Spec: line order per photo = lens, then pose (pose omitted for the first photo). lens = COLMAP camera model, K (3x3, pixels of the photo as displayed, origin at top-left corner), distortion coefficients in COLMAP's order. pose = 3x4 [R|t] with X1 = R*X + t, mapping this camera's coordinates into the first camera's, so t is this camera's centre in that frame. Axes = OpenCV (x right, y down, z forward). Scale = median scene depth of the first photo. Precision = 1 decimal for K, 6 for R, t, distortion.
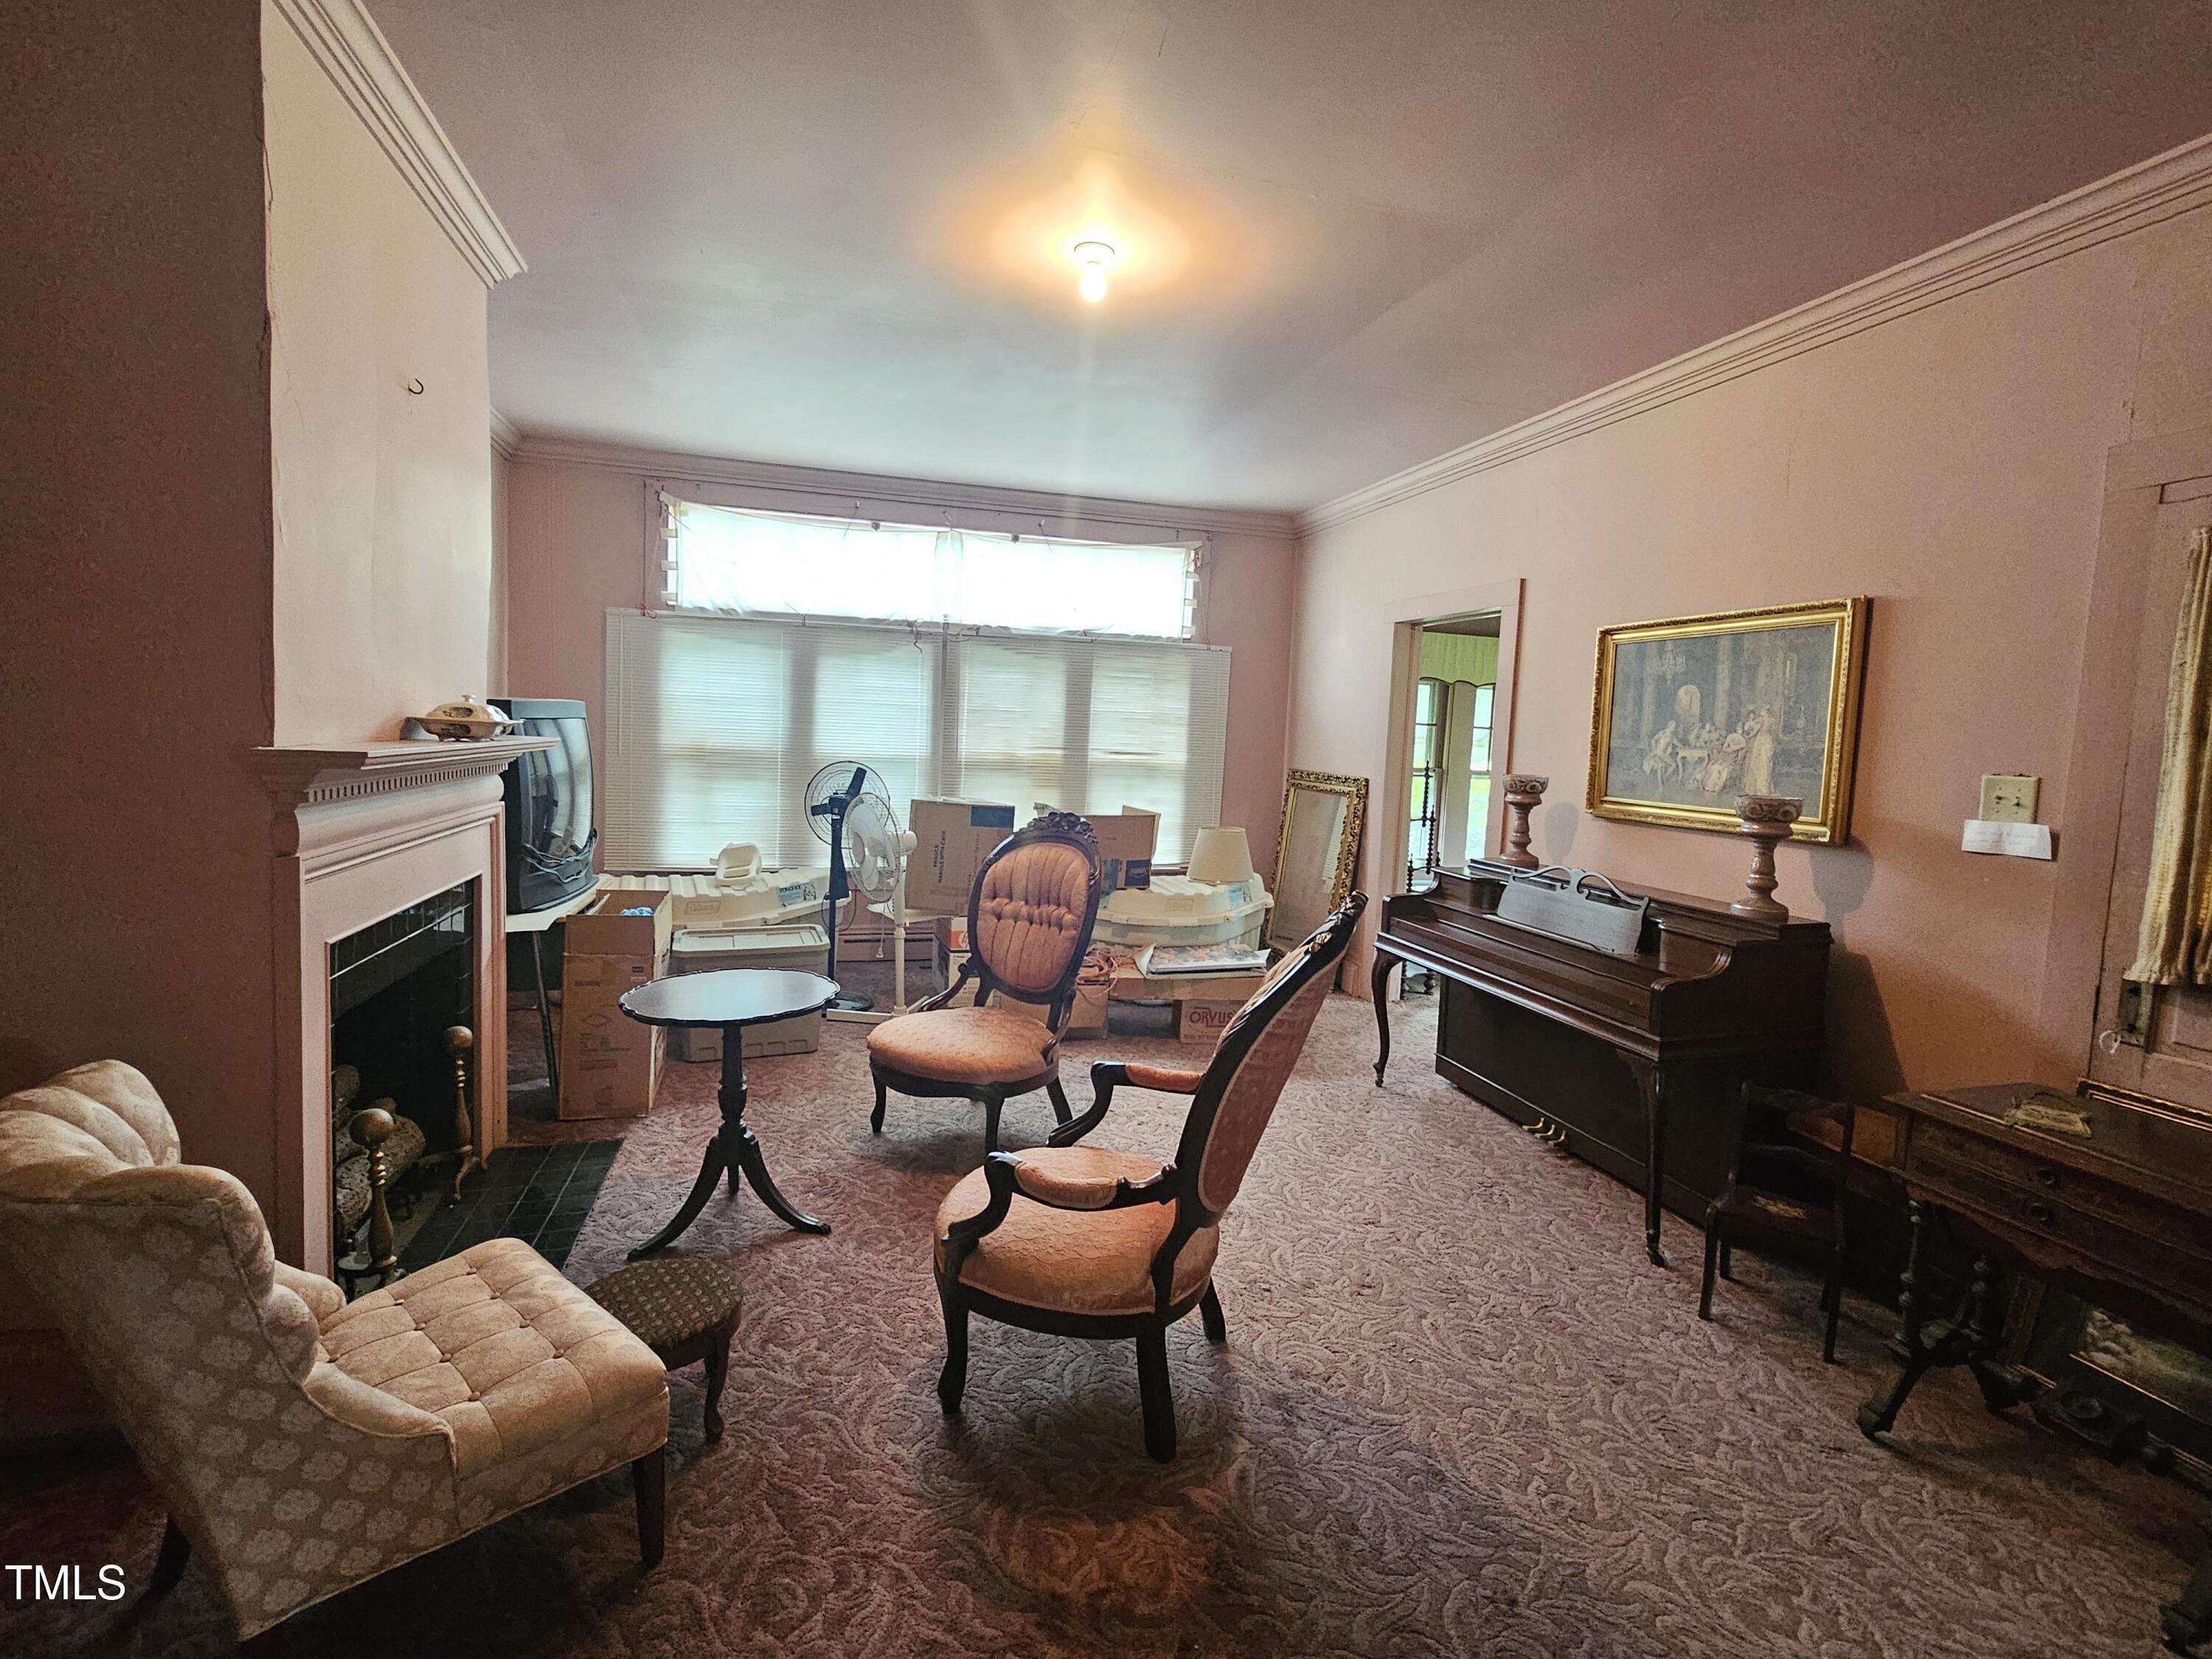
lens RADIAL K [[1022.1, 0, 1108.8], [0, 1022.1, 806.3], [0, 0, 1]] dist [0.000195, 0.000483]
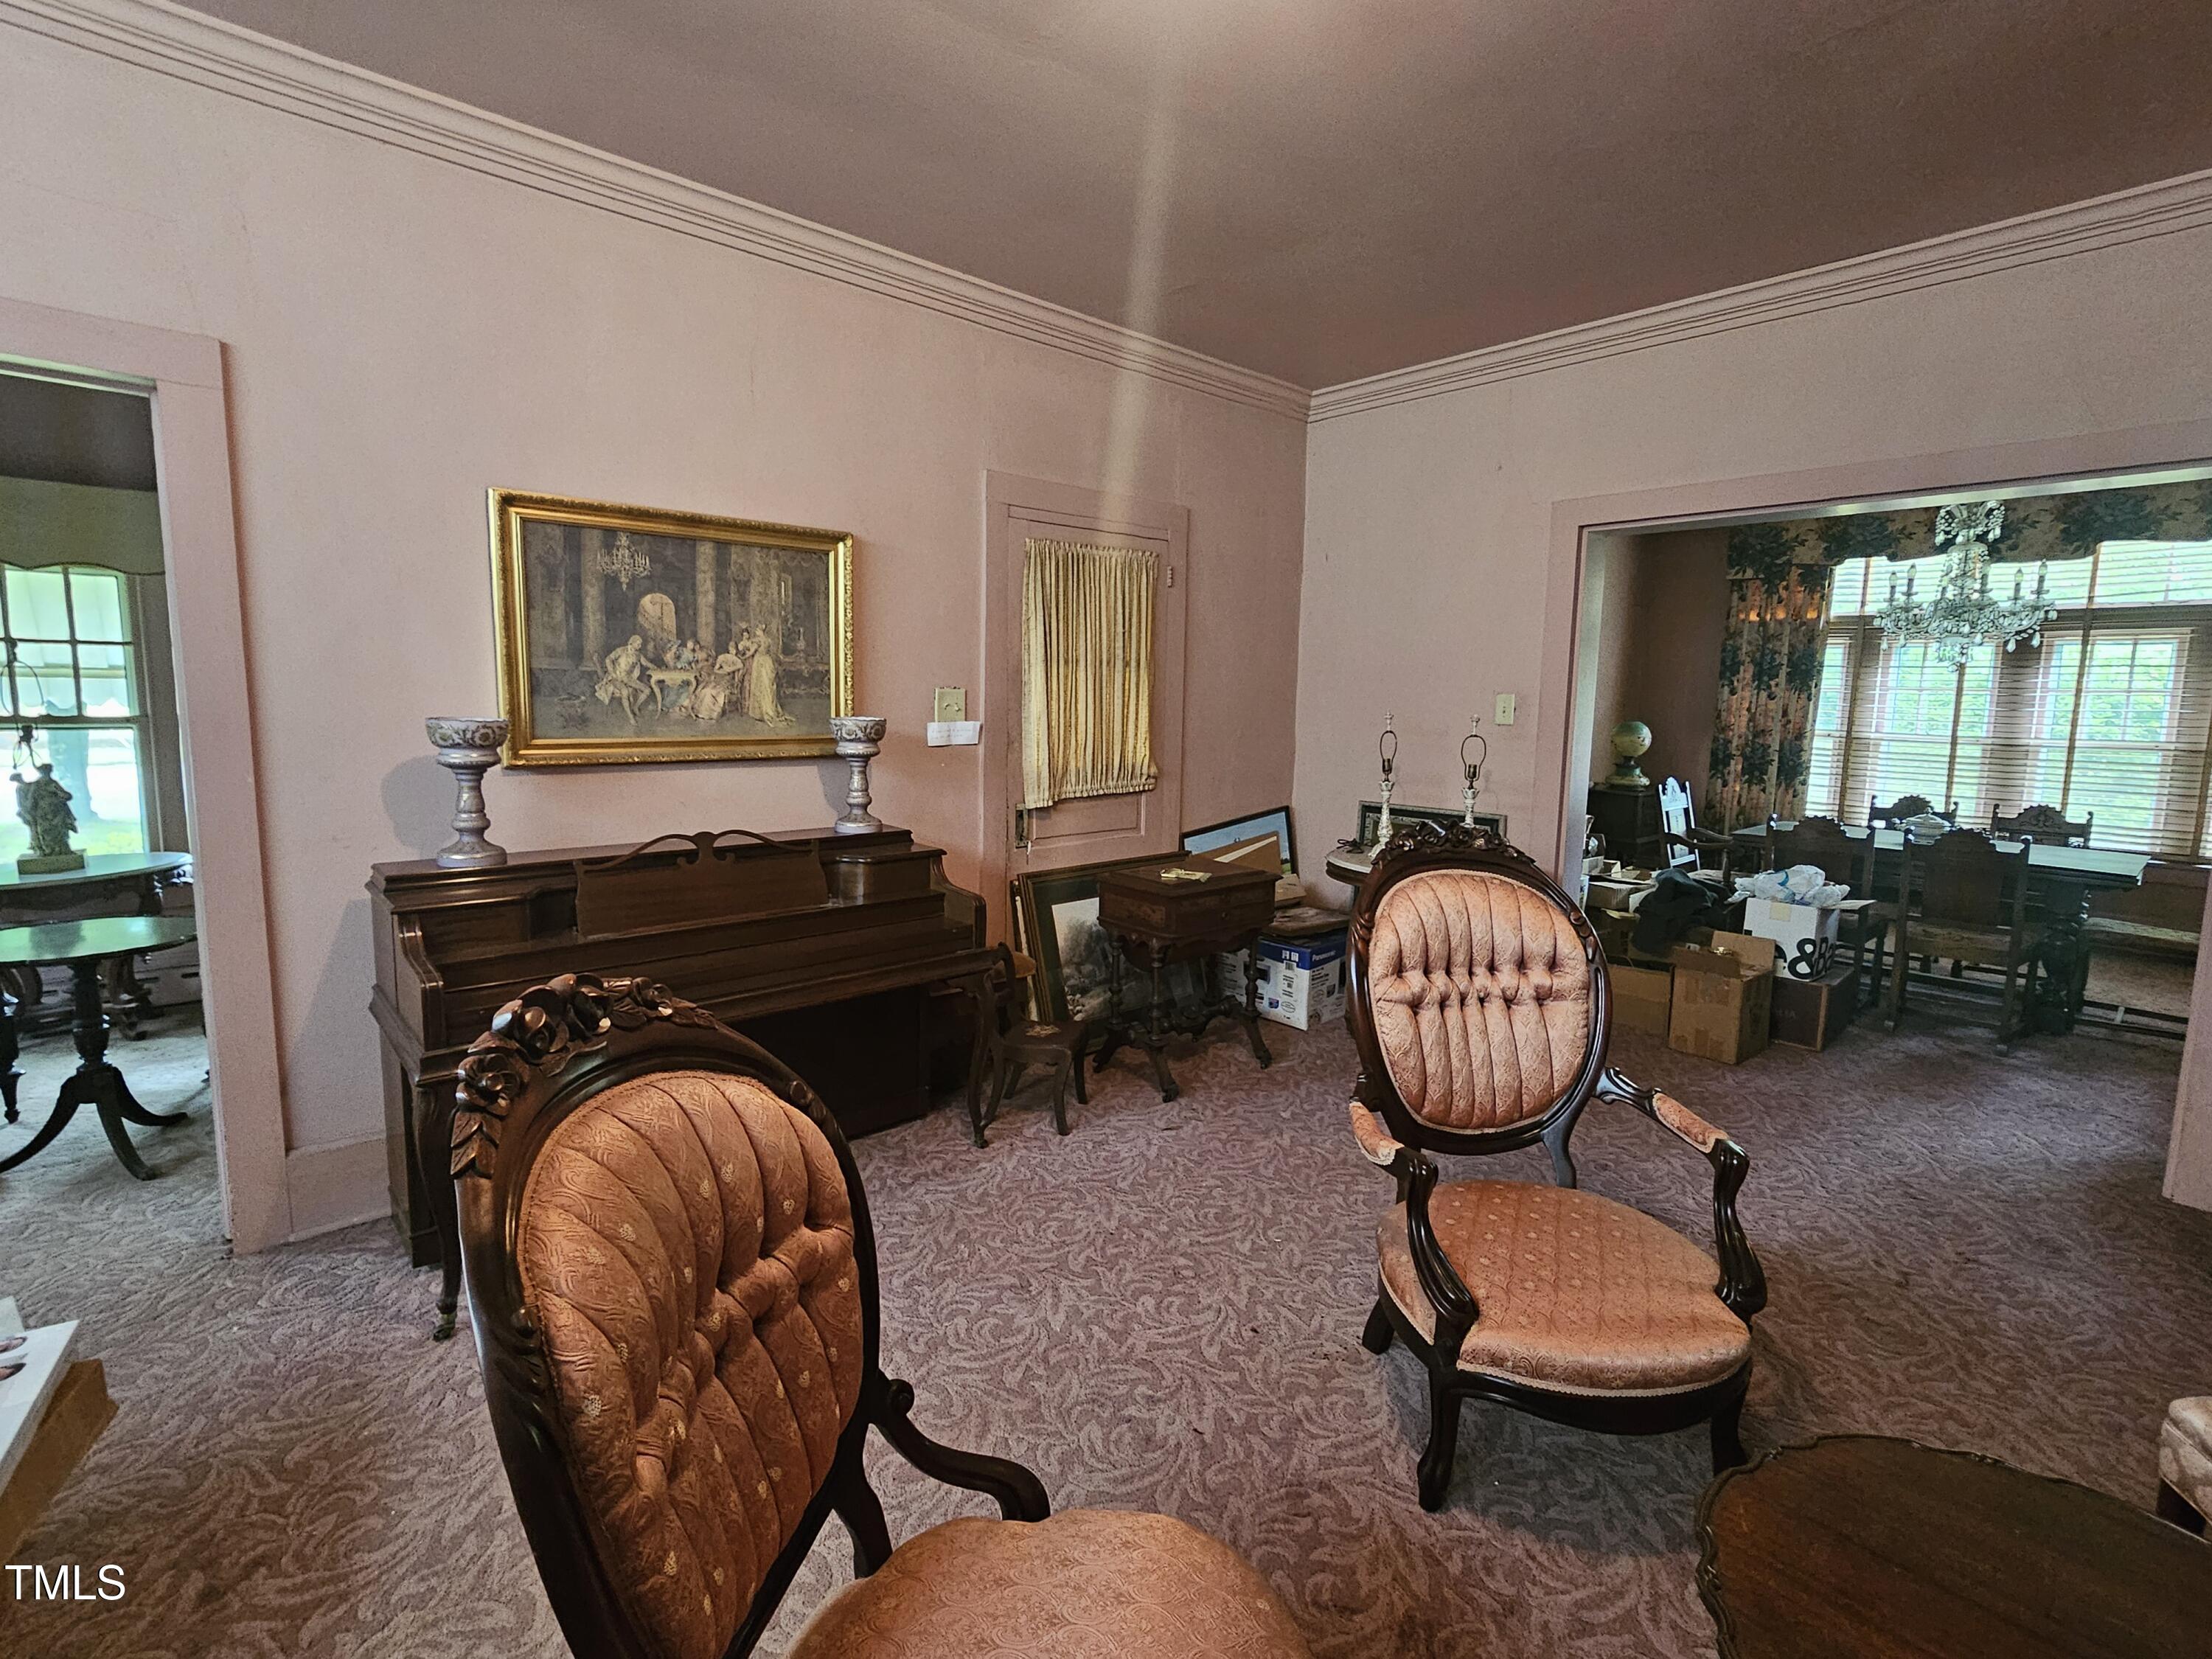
lens RADIAL K [[1022.1, 0, 1108.8], [0, 1022.1, 806.3], [0, 0, 1]] dist [0.000195, 0.000483]
pose [[-0.439190, -0.145371, 0.886555, -0.334363], [0.034768, 0.983332, 0.178463, -0.079545], [-0.897721, 0.109203, -0.426816, 0.989926]]
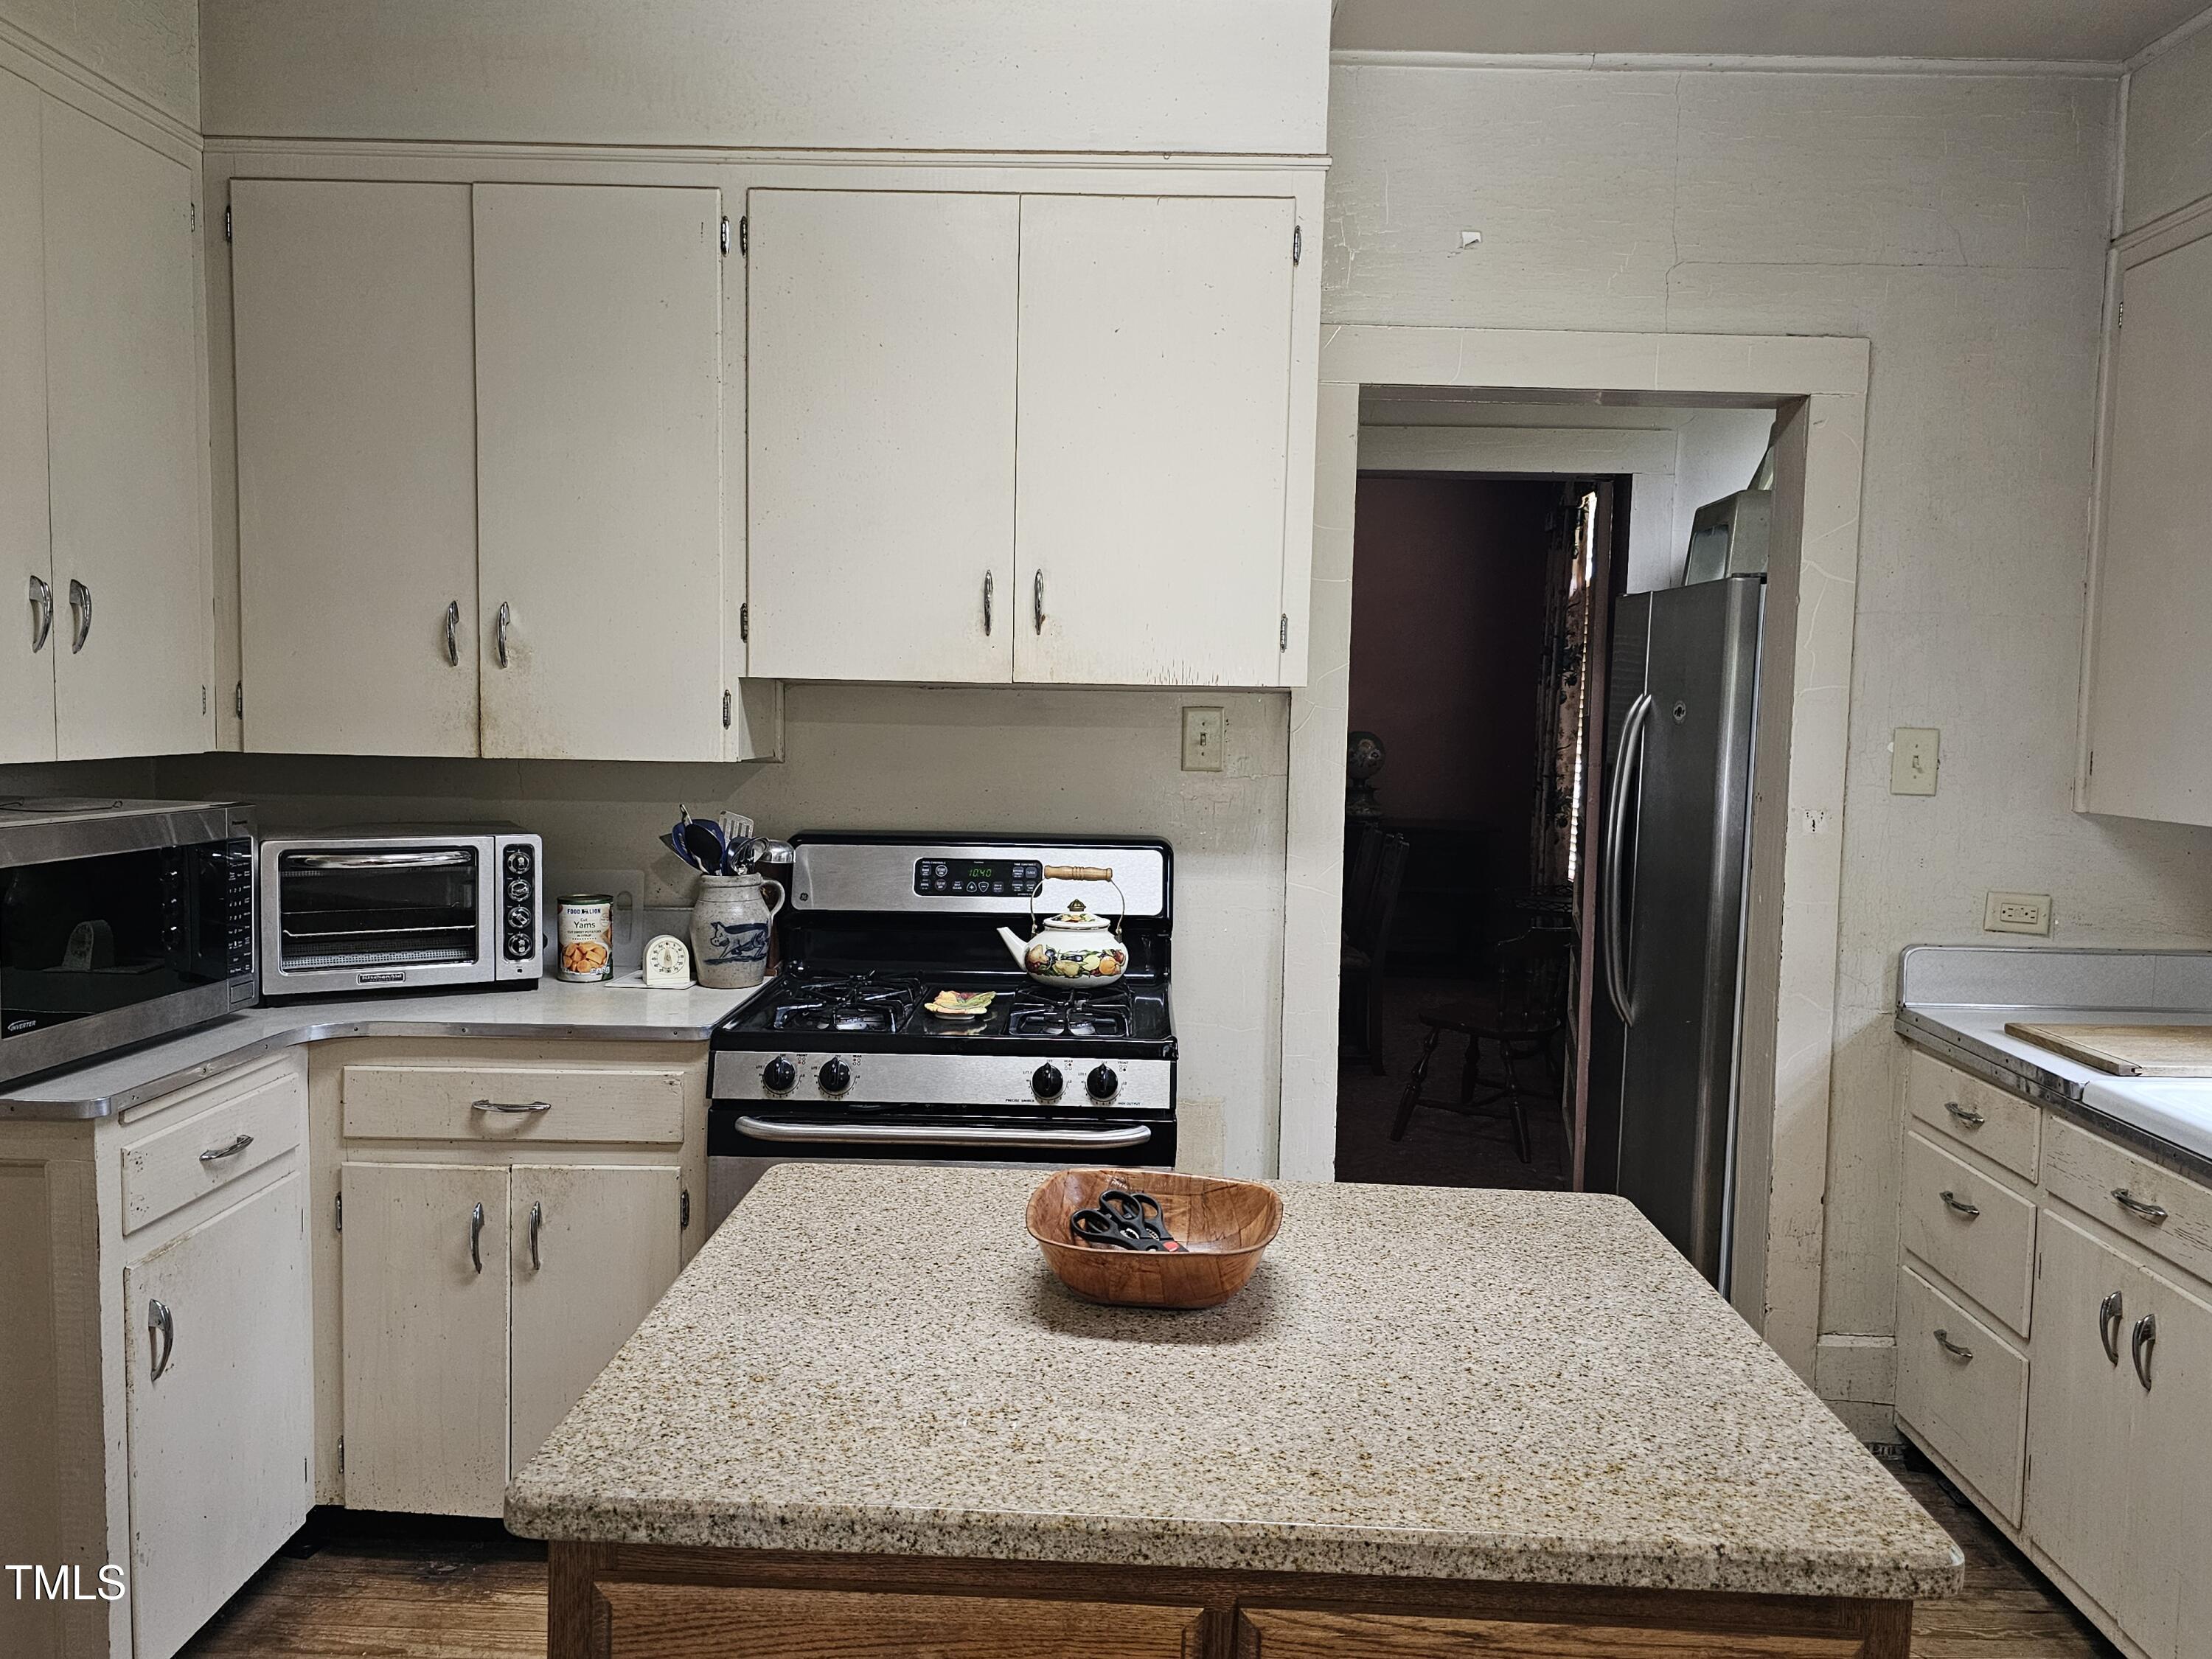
lens RADIAL K [[1654.7, 0, 1109.7], [0, 1654.7, 820.6], [0, 0, 1]] dist [0.099174, -0.122411]
pose [[0.297162, -0.105555, 0.948975, -1.386237], [0.067446, 0.993709, 0.089411, 0.028177], [-0.952442, 0.037435, 0.302411, -1.051441]]
